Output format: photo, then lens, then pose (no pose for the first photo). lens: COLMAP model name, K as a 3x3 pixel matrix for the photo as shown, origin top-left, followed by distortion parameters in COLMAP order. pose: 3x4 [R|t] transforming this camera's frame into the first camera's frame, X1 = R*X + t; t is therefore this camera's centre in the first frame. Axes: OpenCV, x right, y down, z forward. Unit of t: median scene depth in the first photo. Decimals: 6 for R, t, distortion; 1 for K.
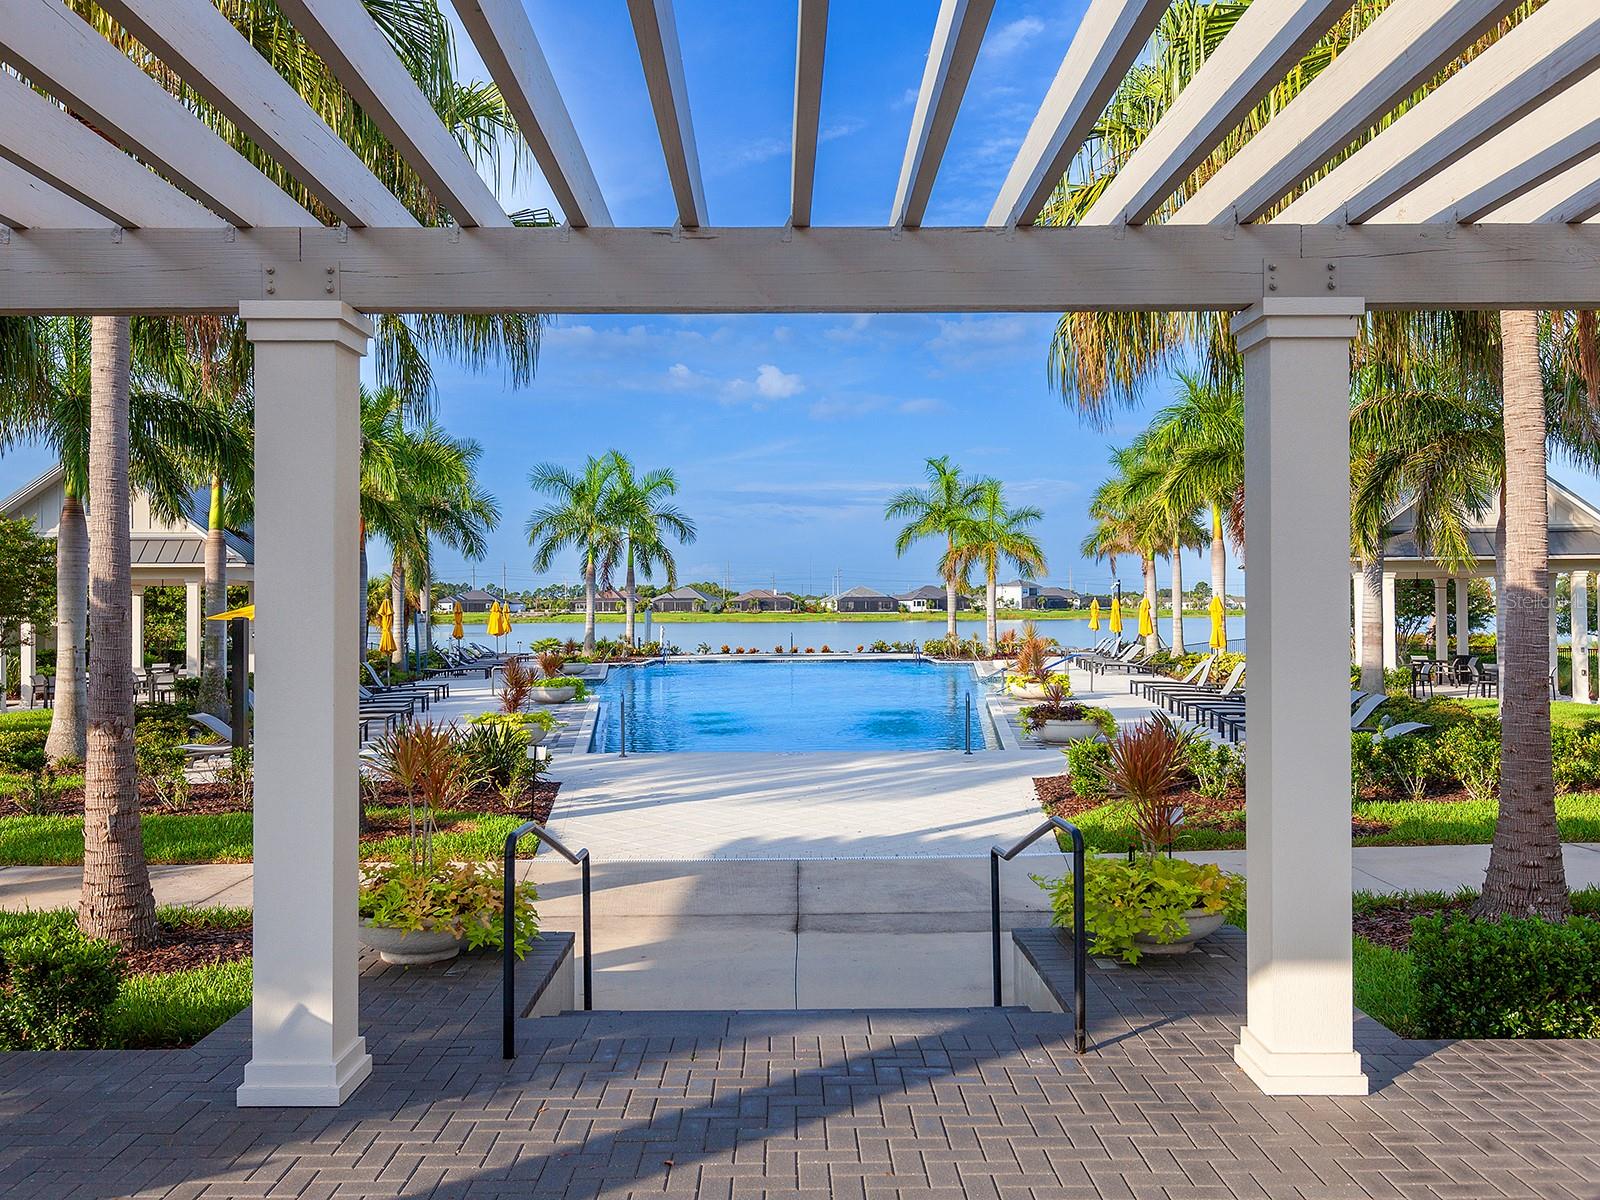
lens RADIAL K [[1234.4, 0, 800.0], [0, 1234.4, 600.0], [0, 0, 1]] dist [-0.001117, -0.000143]
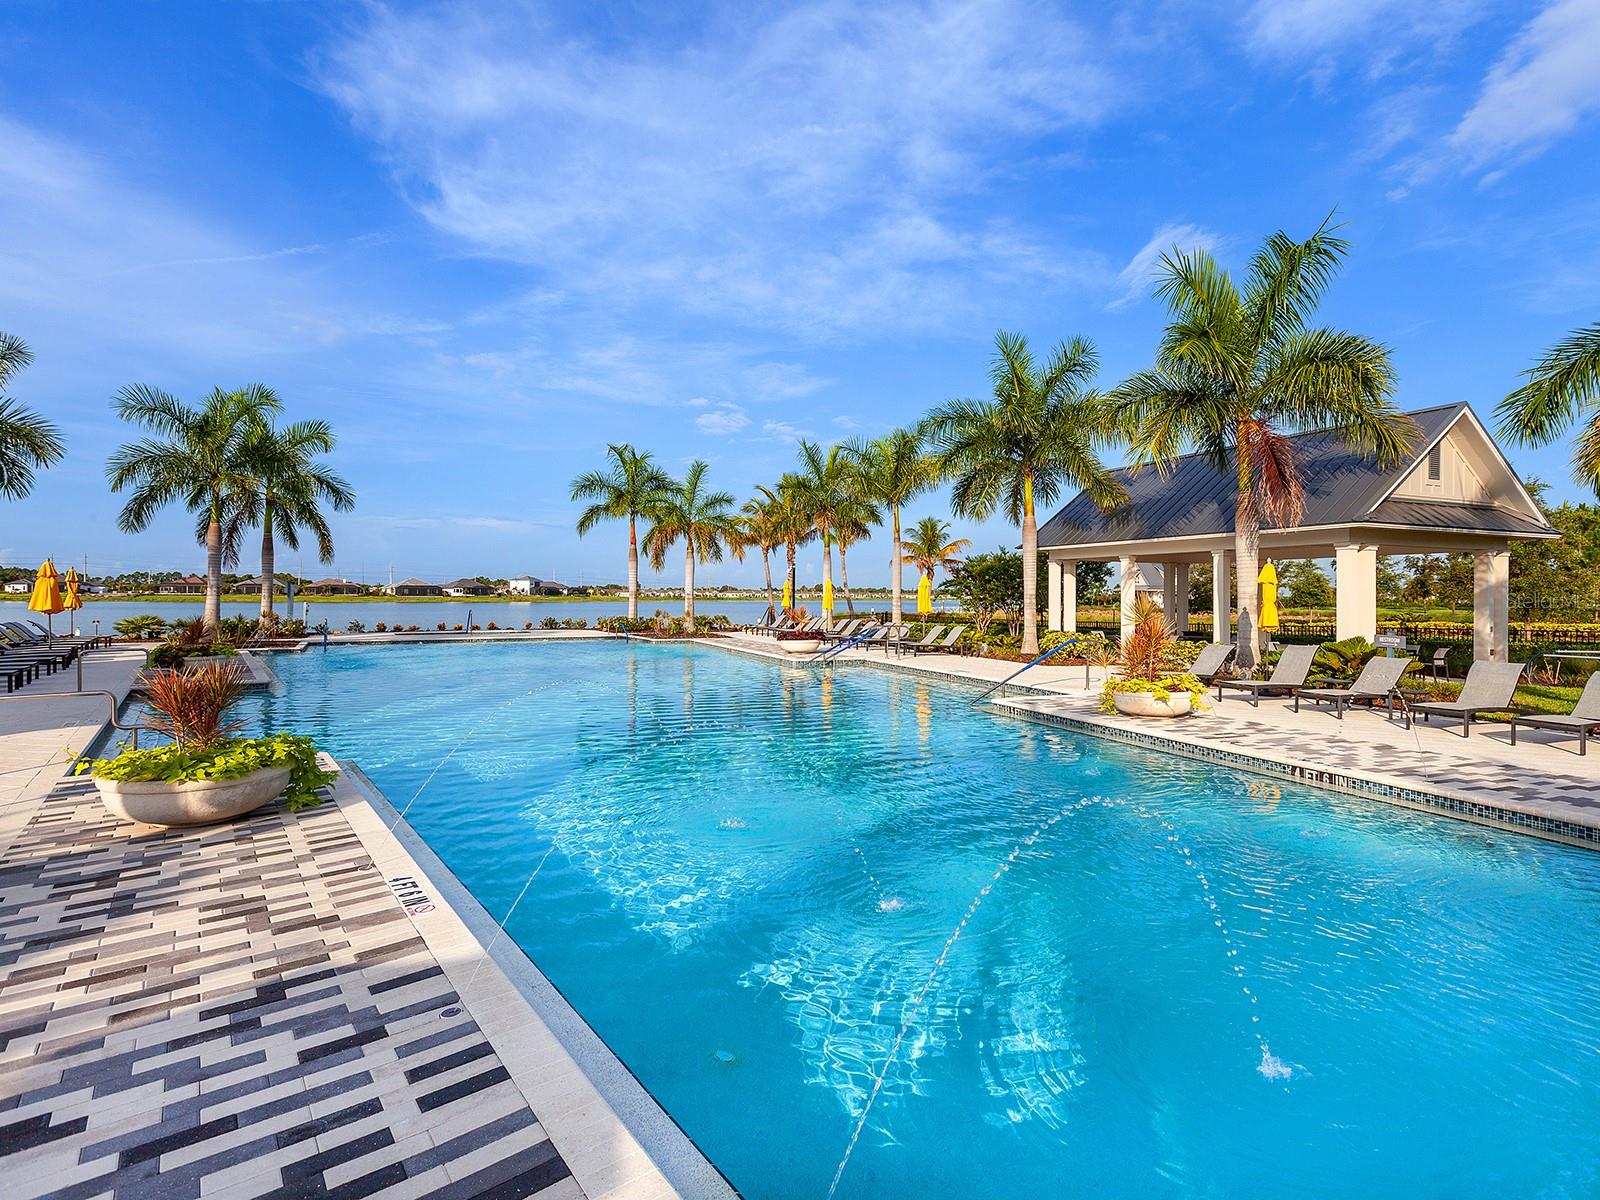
lens RADIAL K [[769.8, 0, 800.0], [0, 769.8, 600.0], [0, 0, 1]] dist [0.000681, 0.000240]
pose [[0.870881, 0.008598, 0.491419, -0.078587], [-0.014816, 0.999852, 0.008762, 0.009899], [-0.491271, -0.014911, 0.870879, 0.355381]]
